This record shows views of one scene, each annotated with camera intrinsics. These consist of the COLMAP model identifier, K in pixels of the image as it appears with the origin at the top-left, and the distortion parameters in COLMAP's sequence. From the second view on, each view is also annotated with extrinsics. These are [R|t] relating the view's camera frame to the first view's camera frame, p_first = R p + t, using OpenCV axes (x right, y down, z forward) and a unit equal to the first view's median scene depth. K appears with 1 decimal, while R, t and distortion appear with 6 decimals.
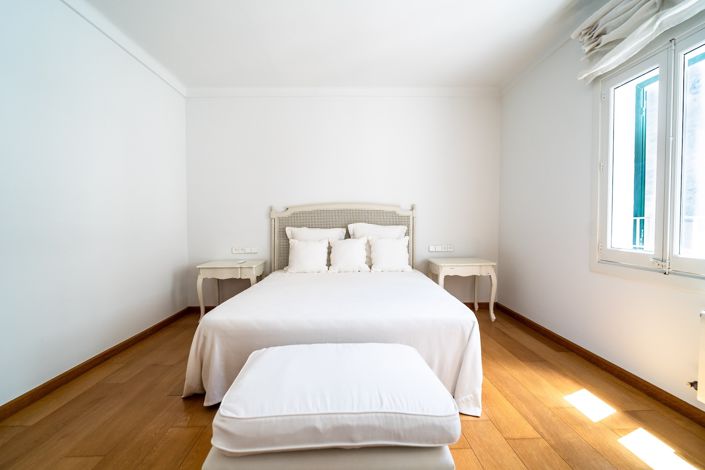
lens RADIAL K [[336.5, 0, 351.5], [0, 336.5, 232.3], [0, 0, 1]] dist [-0.001865, -0.000721]
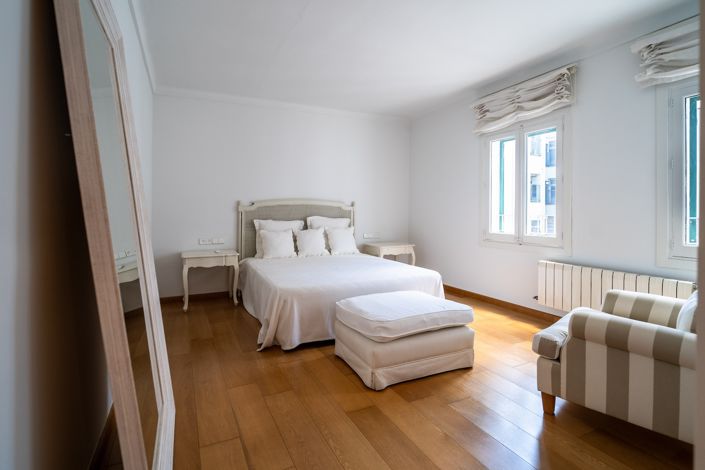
lens RADIAL K [[350.2, 0, 351.9], [0, 350.2, 212.9], [0, 0, 1]] dist [-0.000914, -0.000246]
pose [[0.908067, 0.005965, 0.418782, -0.400663], [0.005708, 0.999629, -0.026615, -0.004891], [-0.418785, 0.026558, 0.907697, -0.218432]]
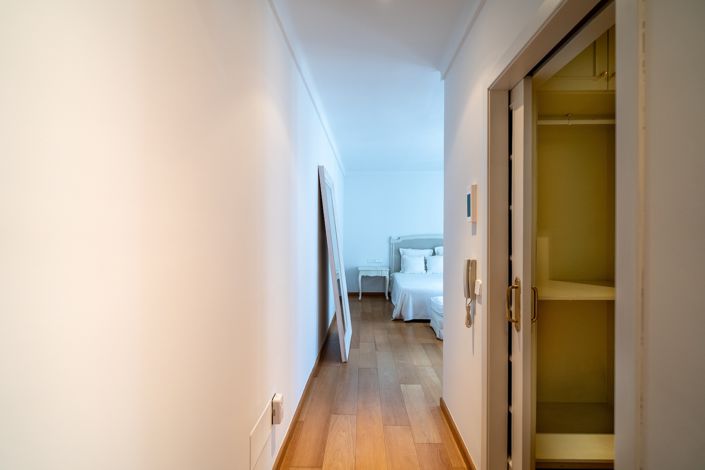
lens RADIAL K [[336.5, 0, 351.5], [0, 336.5, 232.3], [0, 0, 1]] dist [-0.001865, -0.000721]
pose [[0.998149, 0.008544, -0.060220, -0.353029], [-0.010327, 0.999516, -0.029357, -0.047277], [0.059940, 0.029924, 0.997753, -0.832648]]
